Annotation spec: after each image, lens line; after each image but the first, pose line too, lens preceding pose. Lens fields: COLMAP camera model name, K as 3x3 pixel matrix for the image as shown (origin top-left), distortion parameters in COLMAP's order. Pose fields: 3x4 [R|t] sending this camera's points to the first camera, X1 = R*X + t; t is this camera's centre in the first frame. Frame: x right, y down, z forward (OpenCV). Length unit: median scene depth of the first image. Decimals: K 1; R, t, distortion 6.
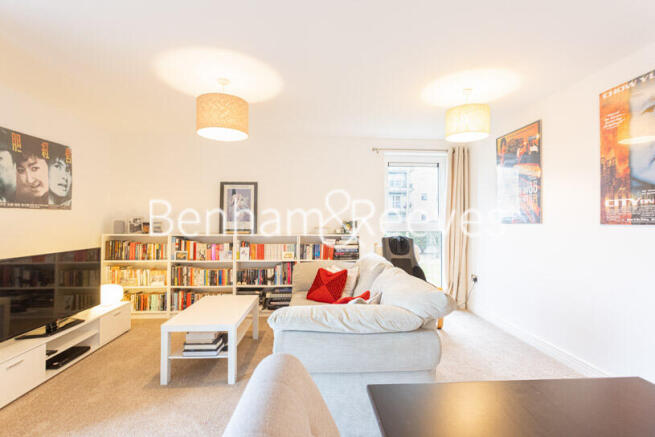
lens RADIAL K [[308.1, 0, 327.5], [0, 308.1, 218.5], [0, 0, 1]] dist [0.002901, 0.000262]
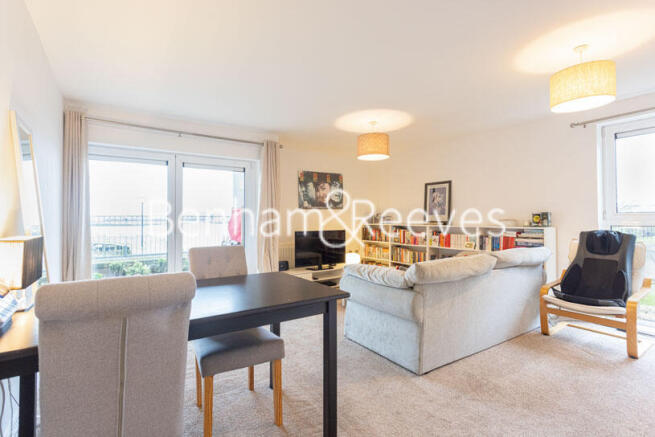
lens RADIAL K [[308.1, 0, 327.5], [0, 308.1, 218.5], [0, 0, 1]] dist [0.002901, 0.000262]
pose [[0.520006, -0.005123, -0.854147, 0.557043], [0.010315, 0.999947, 0.000282, 0.020546], [0.854100, -0.008958, 0.520031, 0.003709]]
